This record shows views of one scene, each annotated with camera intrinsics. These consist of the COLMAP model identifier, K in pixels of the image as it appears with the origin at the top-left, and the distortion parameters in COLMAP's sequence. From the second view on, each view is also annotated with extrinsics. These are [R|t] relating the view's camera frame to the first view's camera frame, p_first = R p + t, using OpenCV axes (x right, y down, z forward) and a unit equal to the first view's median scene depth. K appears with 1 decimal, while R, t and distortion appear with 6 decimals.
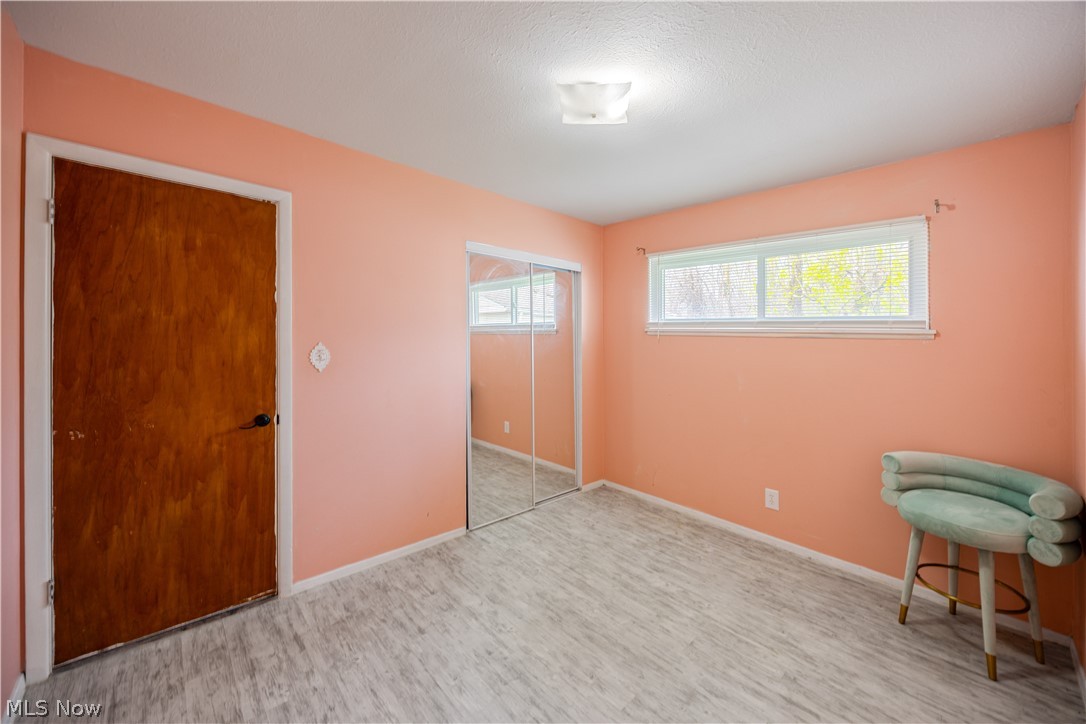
lens RADIAL K [[411.2, 0, 541.0], [0, 411.2, 343.4], [0, 0, 1]] dist [-0.002322, -0.000238]
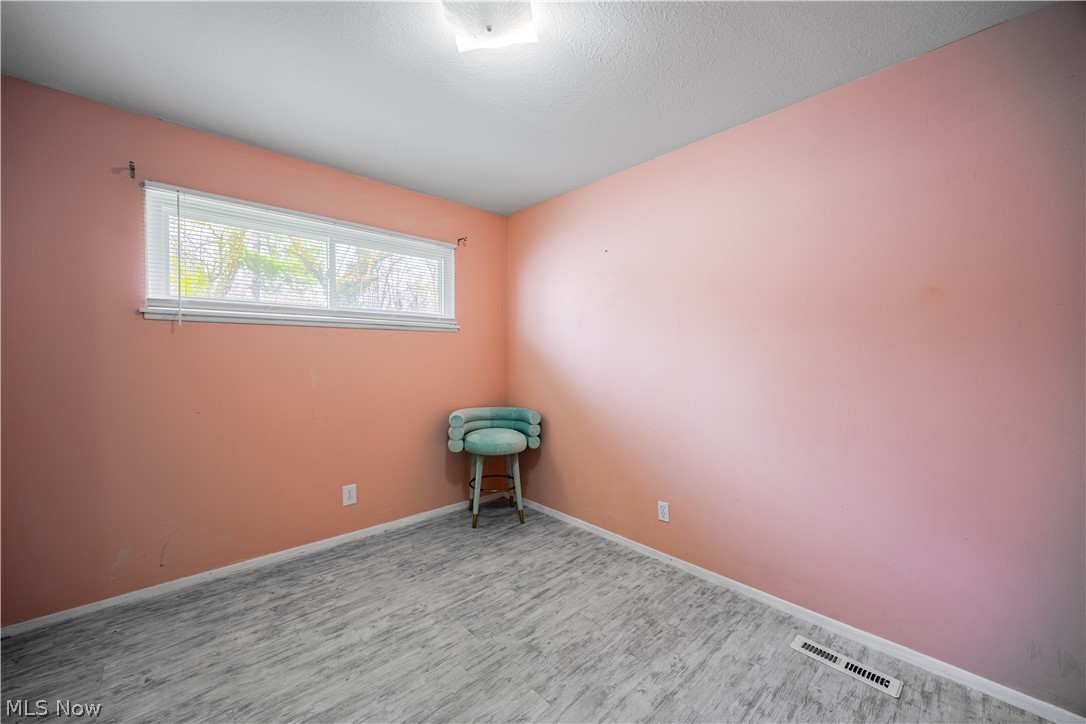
lens RADIAL K [[412.1, 0, 538.8], [0, 412.1, 353.2], [0, 0, 1]] dist [-0.002783, -0.000144]
pose [[0.014396, -0.023068, 0.999630, -0.521910], [0.009377, 0.999693, 0.022935, 0.034306], [-0.999852, 0.009043, 0.014608, 0.700739]]
